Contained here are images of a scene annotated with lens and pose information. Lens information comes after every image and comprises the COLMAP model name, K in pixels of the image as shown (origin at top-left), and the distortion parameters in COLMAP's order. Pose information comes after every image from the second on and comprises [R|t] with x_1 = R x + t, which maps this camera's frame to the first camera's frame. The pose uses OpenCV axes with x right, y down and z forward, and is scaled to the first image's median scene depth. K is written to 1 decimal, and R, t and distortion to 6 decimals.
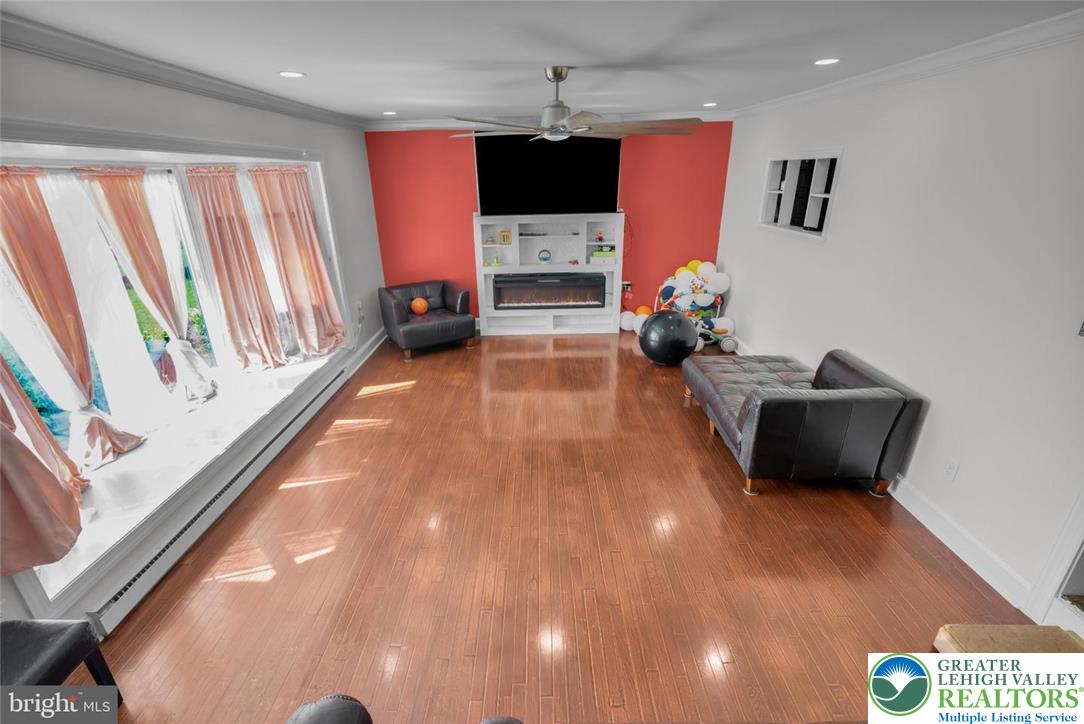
lens RADIAL K [[480.0, 0, 542.4], [0, 480.0, 345.9], [0, 0, 1]] dist [-0.000329, -0.000122]
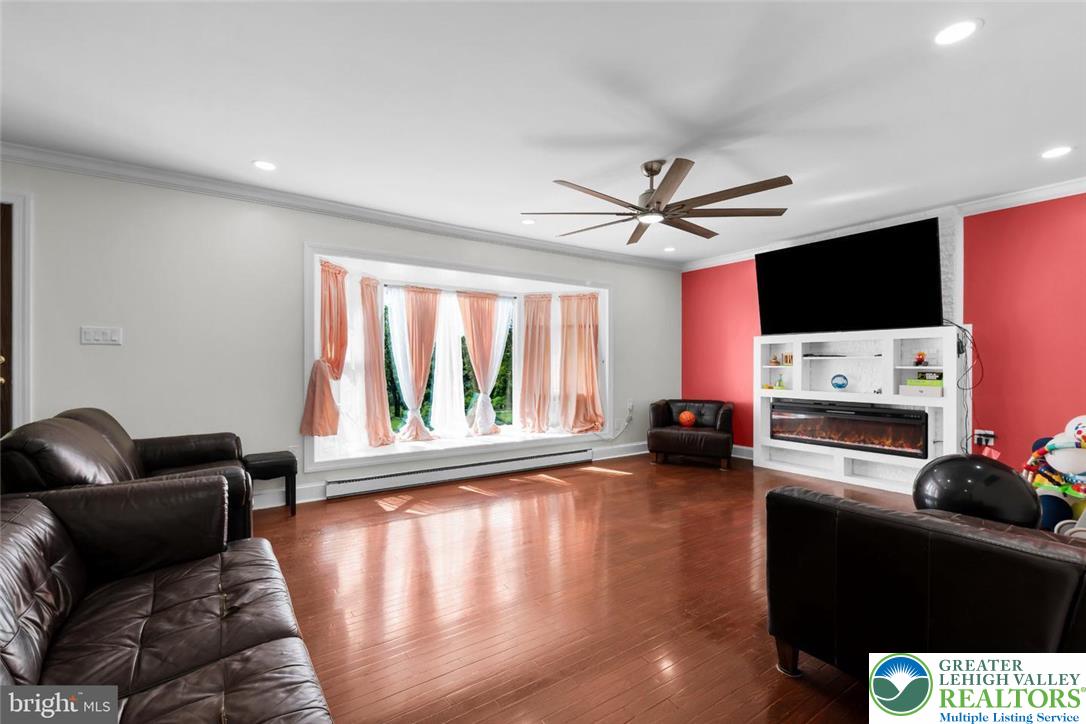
lens RADIAL K [[477.3, 0, 539.8], [0, 477.3, 355.7], [0, 0, 1]] dist [0.000239, 0.000116]
pose [[0.564608, 0.003338, -0.825352, 0.397234], [-0.282956, 0.940174, -0.189762, 0.070350], [0.775341, 0.340679, 0.531774, 0.162188]]
